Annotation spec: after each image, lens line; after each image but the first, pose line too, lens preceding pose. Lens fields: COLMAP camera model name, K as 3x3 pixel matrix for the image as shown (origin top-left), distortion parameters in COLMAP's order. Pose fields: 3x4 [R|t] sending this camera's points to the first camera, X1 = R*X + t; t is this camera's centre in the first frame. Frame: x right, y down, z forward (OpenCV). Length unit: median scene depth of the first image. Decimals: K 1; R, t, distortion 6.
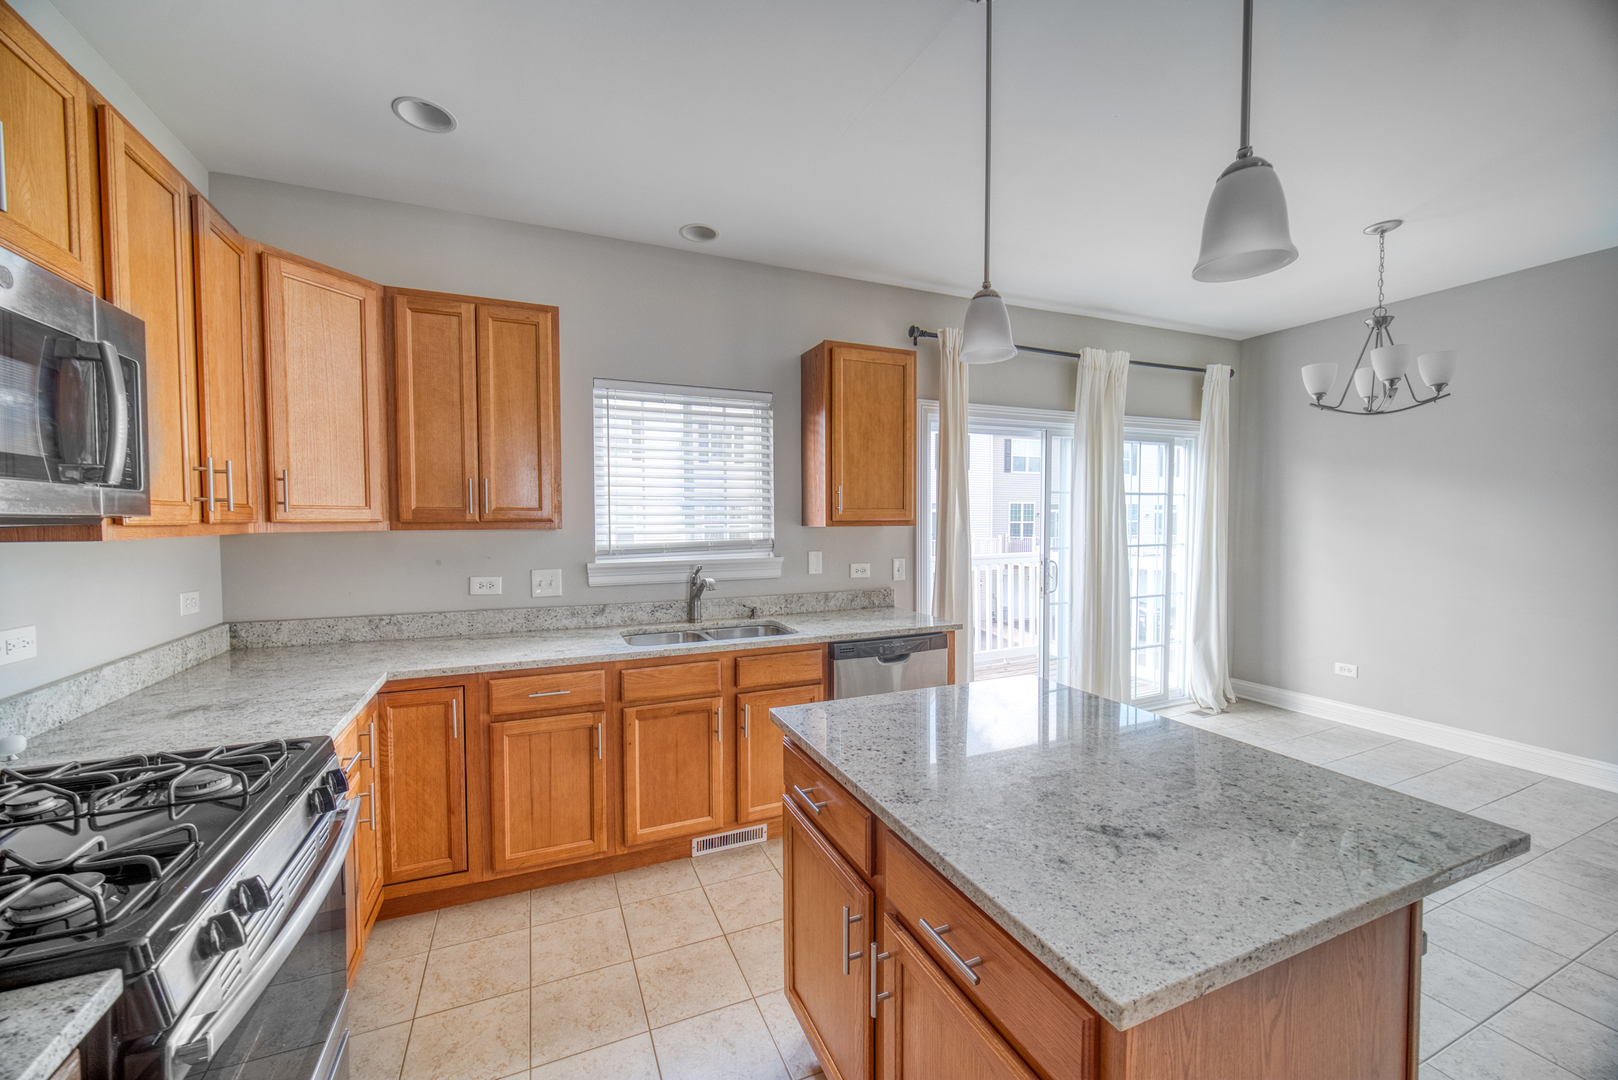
lens RADIAL K [[627.3, 0, 799.6], [0, 627.3, 536.6], [0, 0, 1]] dist [-0.000953, -0.000082]
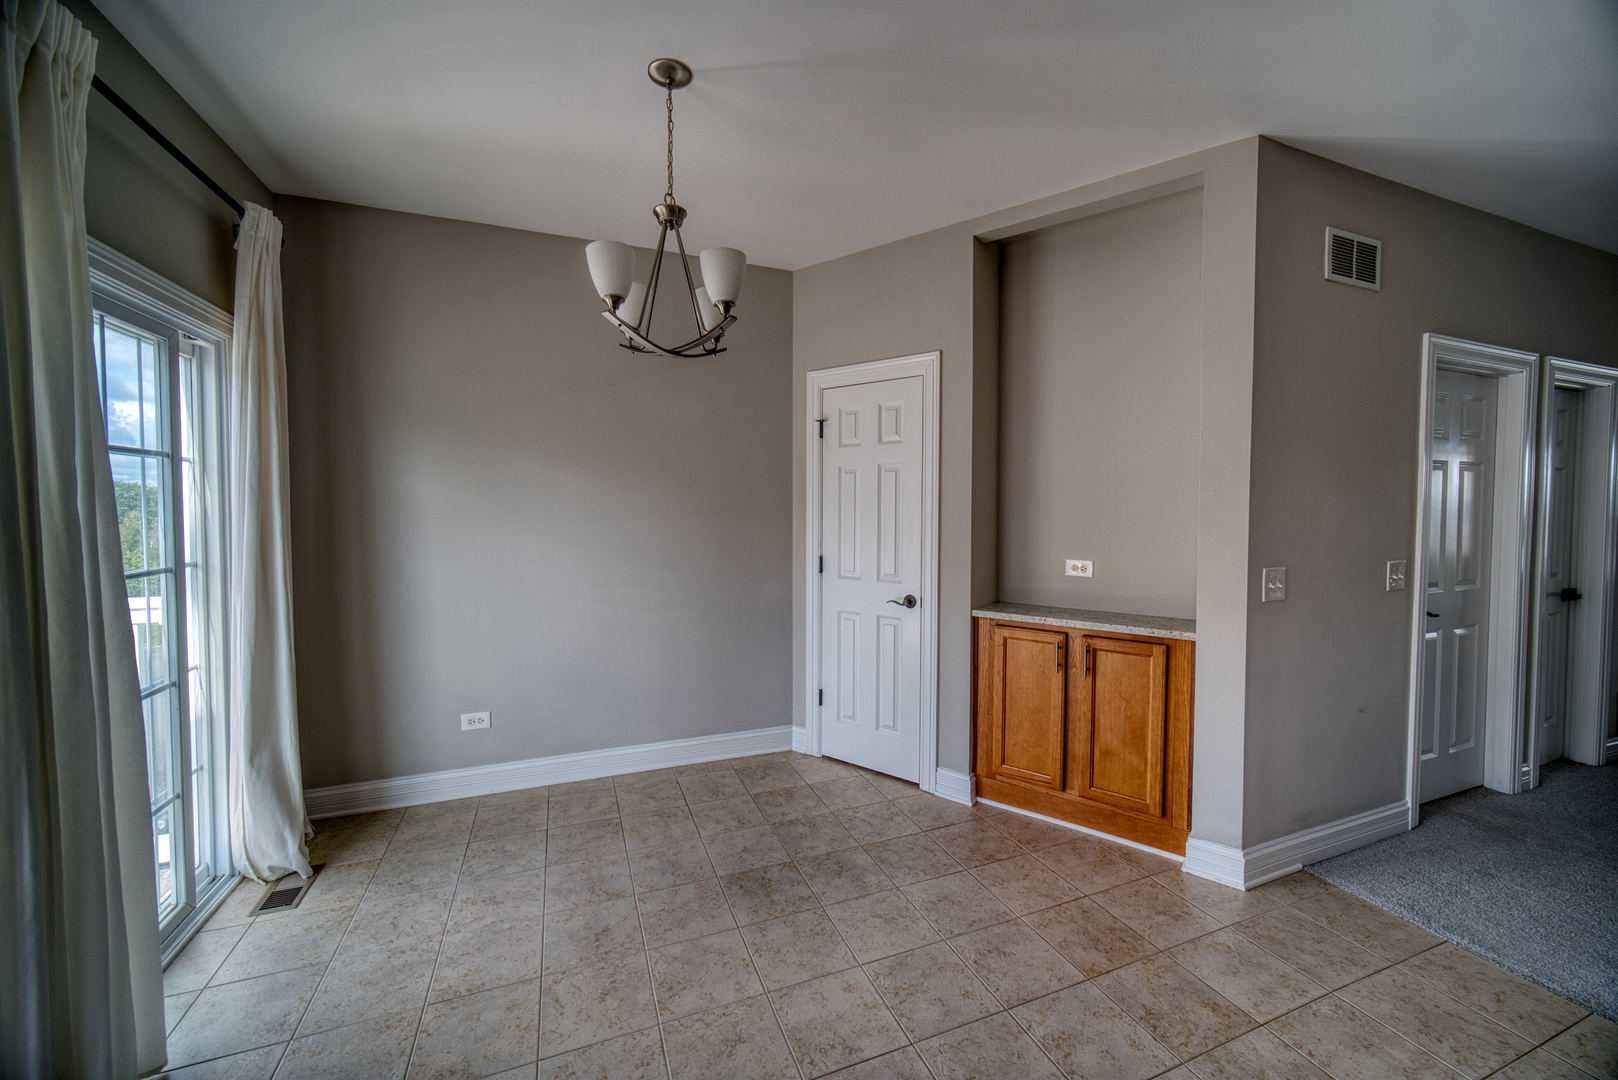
lens RADIAL K [[627.3, 0, 813.4], [0, 627.3, 537.3], [0, 0, 1]] dist [-0.000953, -0.000082]
pose [[0.037686, -0.042514, 0.998385, 1.023234], [0.031641, 0.998644, 0.041330, -0.098731], [-0.998789, 0.030033, 0.038981, 3.385494]]
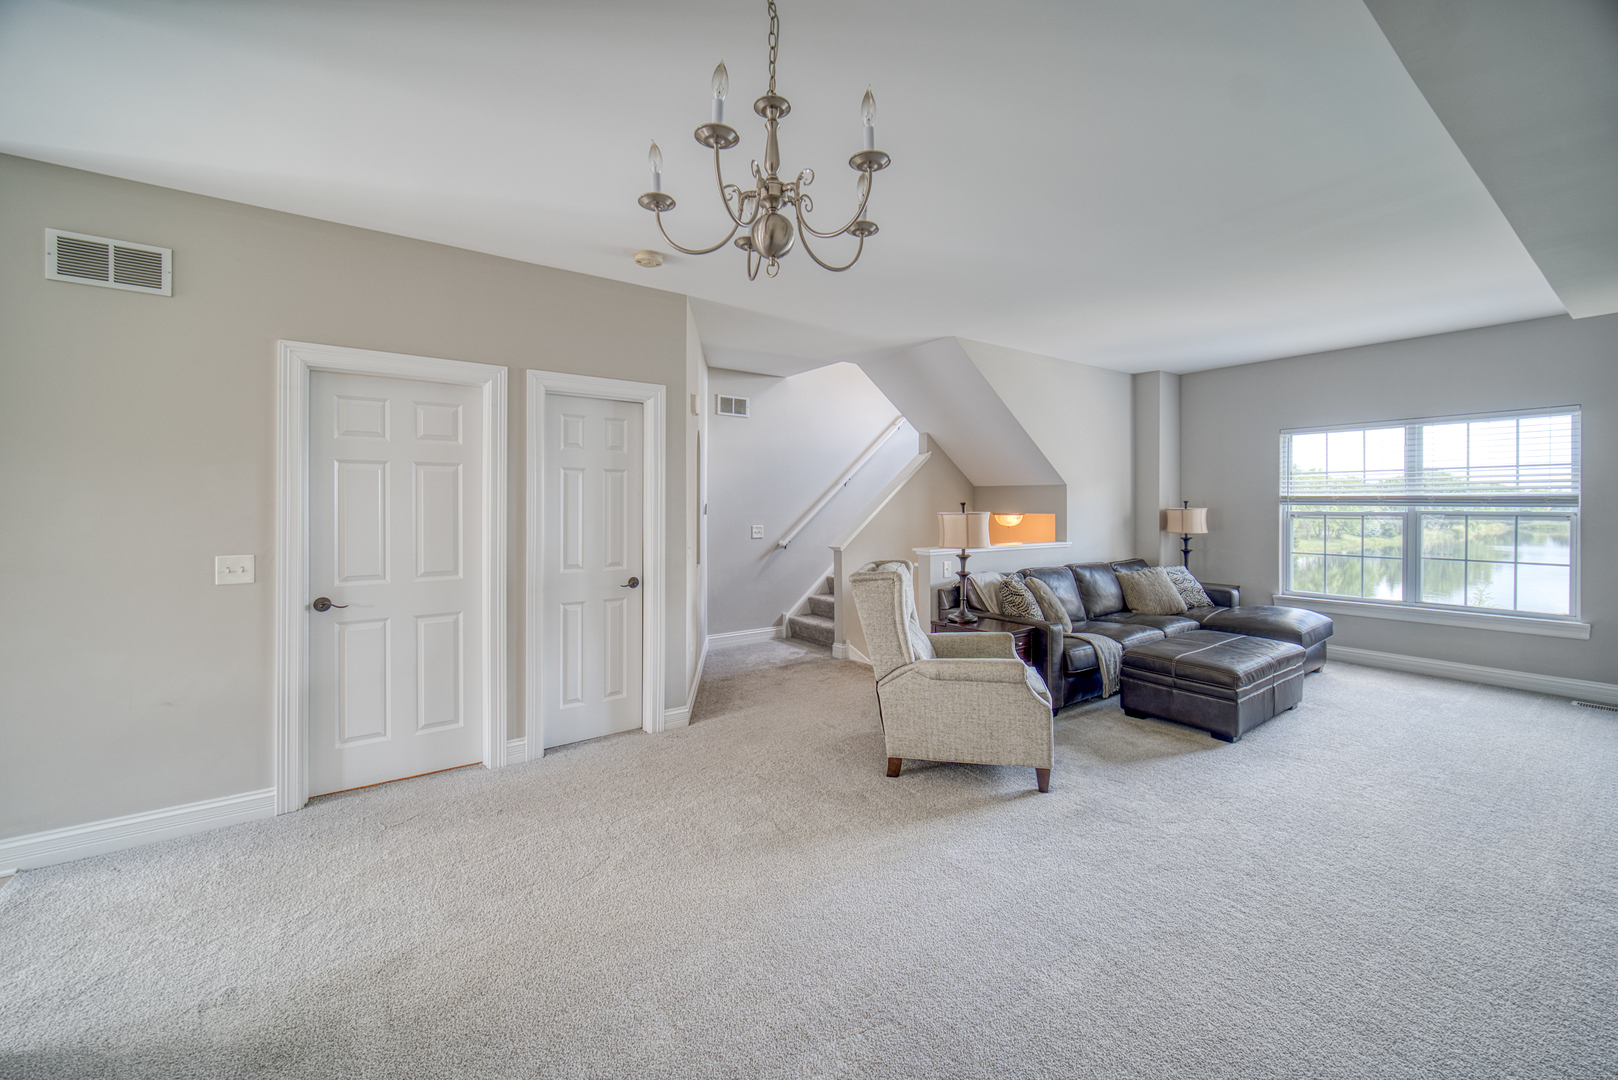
lens RADIAL K [[627.3, 0, 809.9], [0, 627.3, 514.4], [0, 0, 1]] dist [-0.000953, -0.000082]
pose [[-0.202380, -0.012765, 0.979224, 0.376062], [0.030714, 0.999340, 0.019375, 0.076572], [-0.978825, 0.033997, -0.201854, -2.633975]]
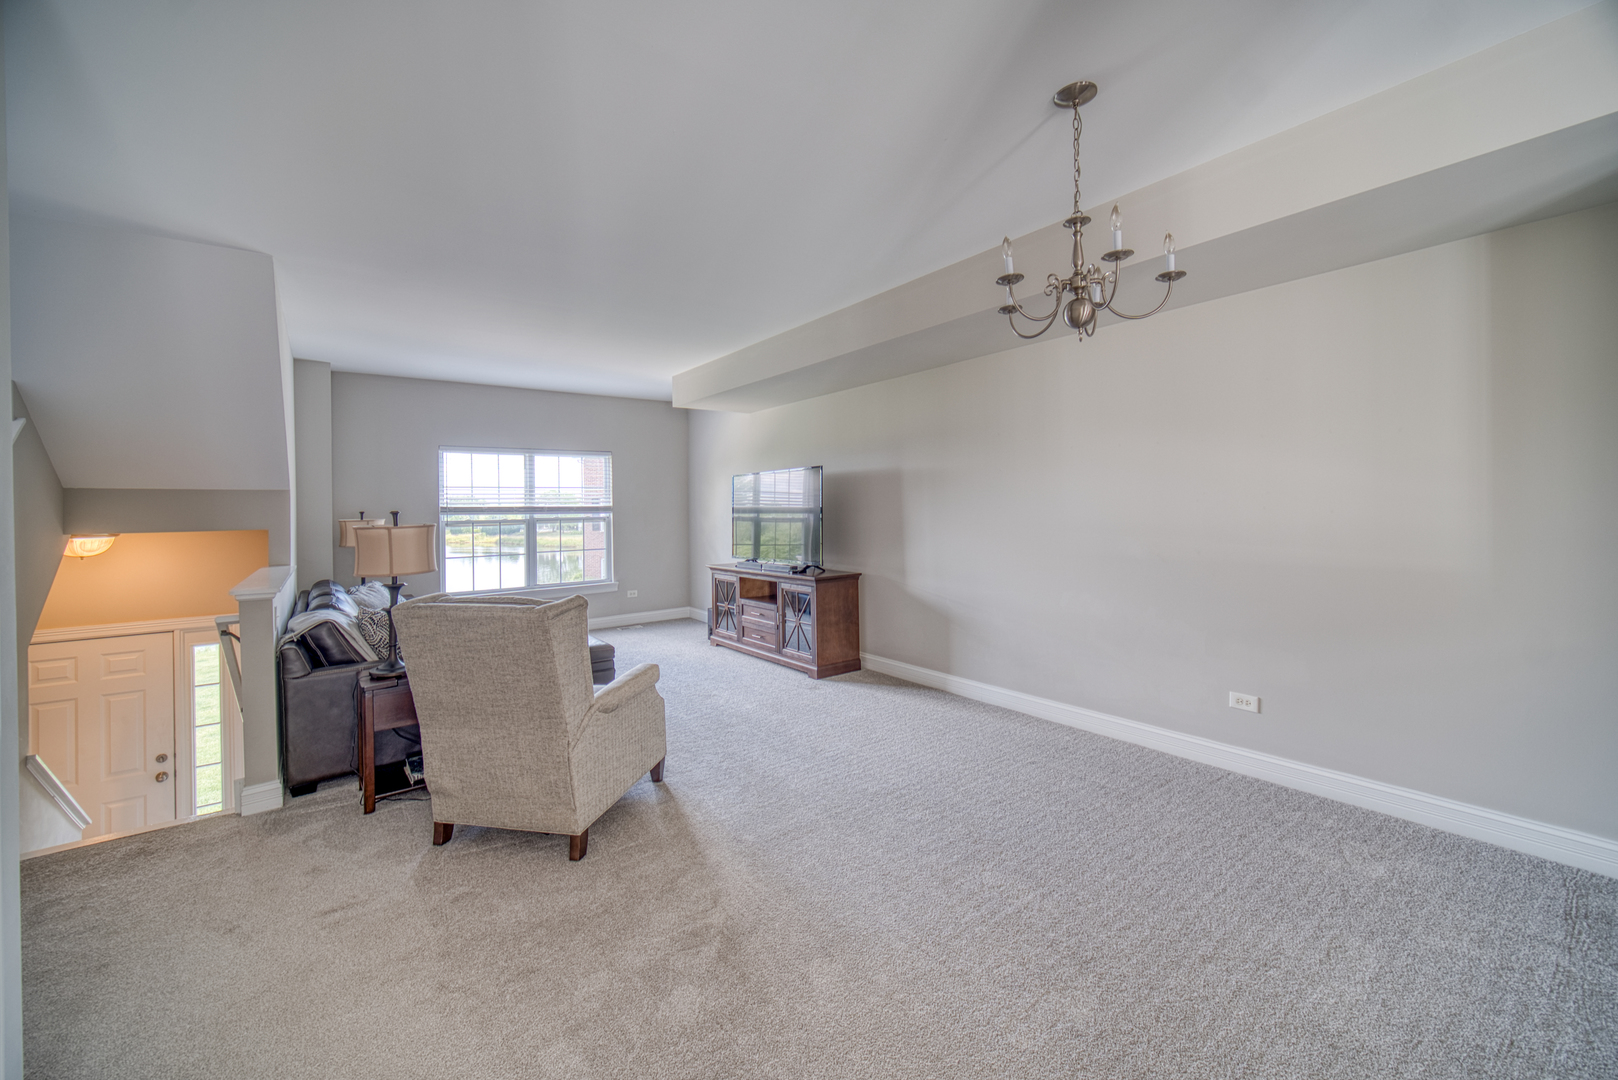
lens RADIAL K [[627.3, 0, 823.4], [0, 627.3, 491.7], [0, 0, 1]] dist [-0.000953, -0.000082]
pose [[-0.969750, 0.014314, -0.243679, 4.079455], [0.013959, 0.999897, 0.003183, 0.016938], [0.243700, -0.000315, -0.969851, -0.373509]]
